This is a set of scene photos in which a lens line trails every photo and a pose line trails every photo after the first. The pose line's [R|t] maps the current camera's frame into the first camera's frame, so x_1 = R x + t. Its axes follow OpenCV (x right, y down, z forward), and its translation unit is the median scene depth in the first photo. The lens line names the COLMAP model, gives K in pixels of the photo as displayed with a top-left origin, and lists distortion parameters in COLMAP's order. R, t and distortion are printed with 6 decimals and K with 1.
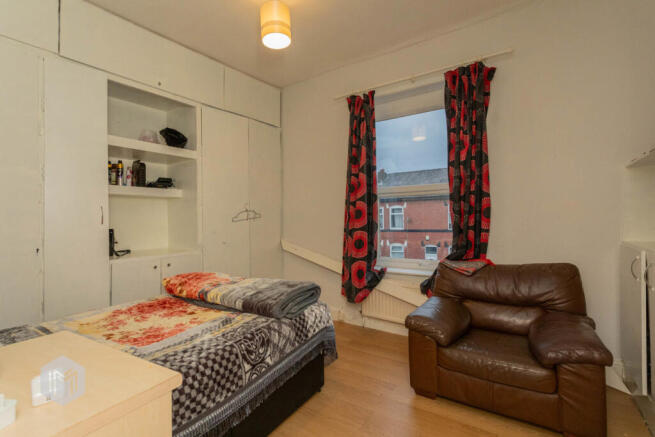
lens RADIAL K [[314.0, 0, 326.1], [0, 314.0, 218.9], [0, 0, 1]] dist [-0.000857, -0.000160]
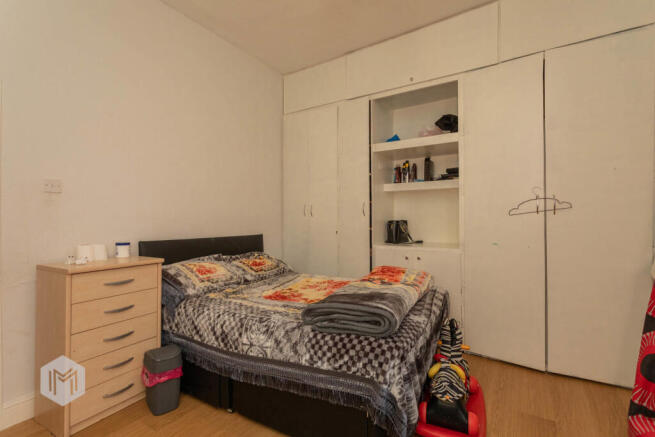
lens RADIAL K [[314.0, 0, 326.1], [0, 314.0, 218.9], [0, 0, 1]] dist [-0.000857, -0.000160]
pose [[0.012638, 0.013415, -0.999830, 0.447717], [-0.000412, 0.999910, 0.013411, 0.008545], [0.999920, 0.000243, 0.012642, 0.648546]]
